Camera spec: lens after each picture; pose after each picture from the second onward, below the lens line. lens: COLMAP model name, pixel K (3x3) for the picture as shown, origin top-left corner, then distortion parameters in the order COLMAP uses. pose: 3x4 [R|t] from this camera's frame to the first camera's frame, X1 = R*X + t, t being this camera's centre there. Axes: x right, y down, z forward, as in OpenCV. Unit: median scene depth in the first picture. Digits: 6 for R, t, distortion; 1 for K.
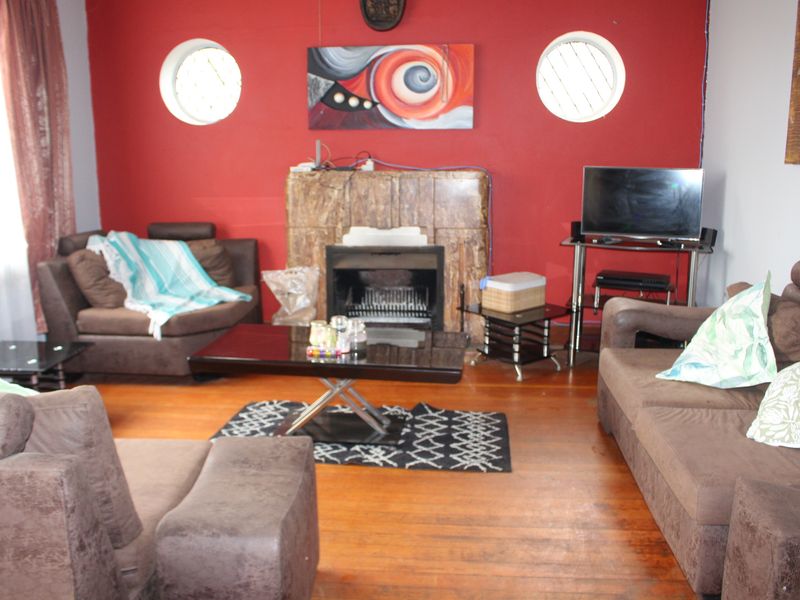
lens RADIAL K [[724.9, 0, 400.0], [0, 724.9, 300.0], [0, 0, 1]] dist [-0.182300, 0.186900]
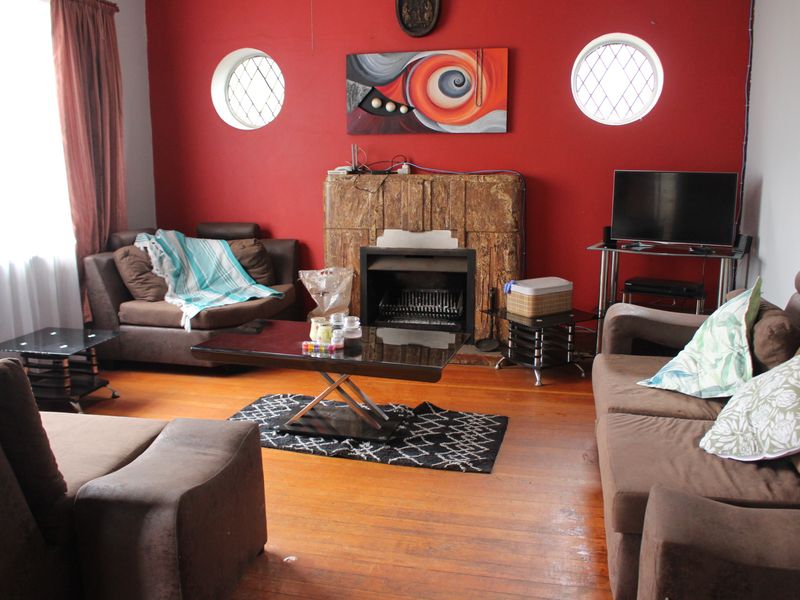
lens RADIAL K [[724.9, 0, 400.0], [0, 724.9, 300.0], [0, 0, 1]] dist [-0.182300, 0.186900]
pose [[0.988918, 0.027284, -0.145936, 0.121476], [-0.028653, 0.999563, -0.007288, 0.006689], [0.145674, 0.011389, 0.989267, -0.007954]]
